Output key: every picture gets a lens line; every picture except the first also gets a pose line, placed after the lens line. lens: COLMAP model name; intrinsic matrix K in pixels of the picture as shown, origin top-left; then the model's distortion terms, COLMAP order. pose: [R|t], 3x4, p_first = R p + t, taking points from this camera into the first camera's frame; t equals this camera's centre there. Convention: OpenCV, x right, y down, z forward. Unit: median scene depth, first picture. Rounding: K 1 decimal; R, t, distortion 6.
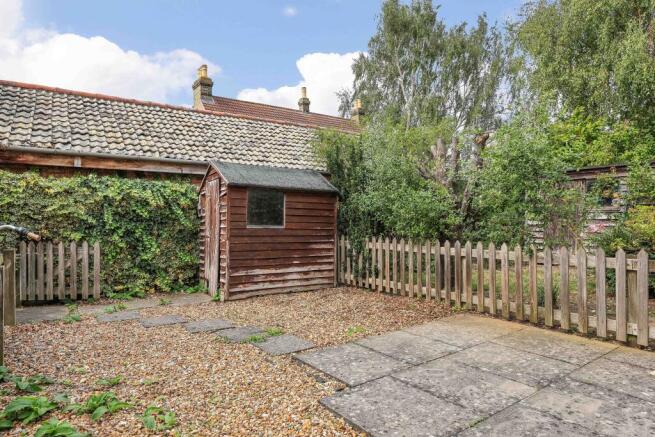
lens RADIAL K [[400.8, 0, 327.5], [0, 400.8, 218.5], [0, 0, 1]] dist [-0.001616, -0.000100]
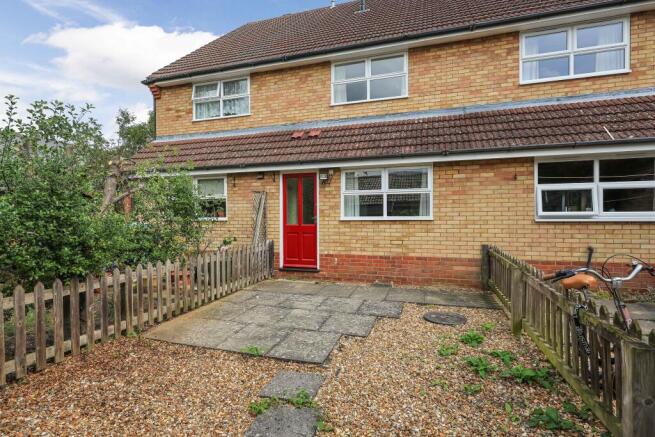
lens RADIAL K [[350.5, 0, 327.5], [0, 350.5, 218.5], [0, 0, 1]] dist [-0.000123, 0.000010]
pose [[-0.622382, -0.015452, 0.782561, -0.875013], [0.002029, 0.999770, 0.021354, -0.103770], [-0.782711, 0.014878, -0.622208, 1.578883]]
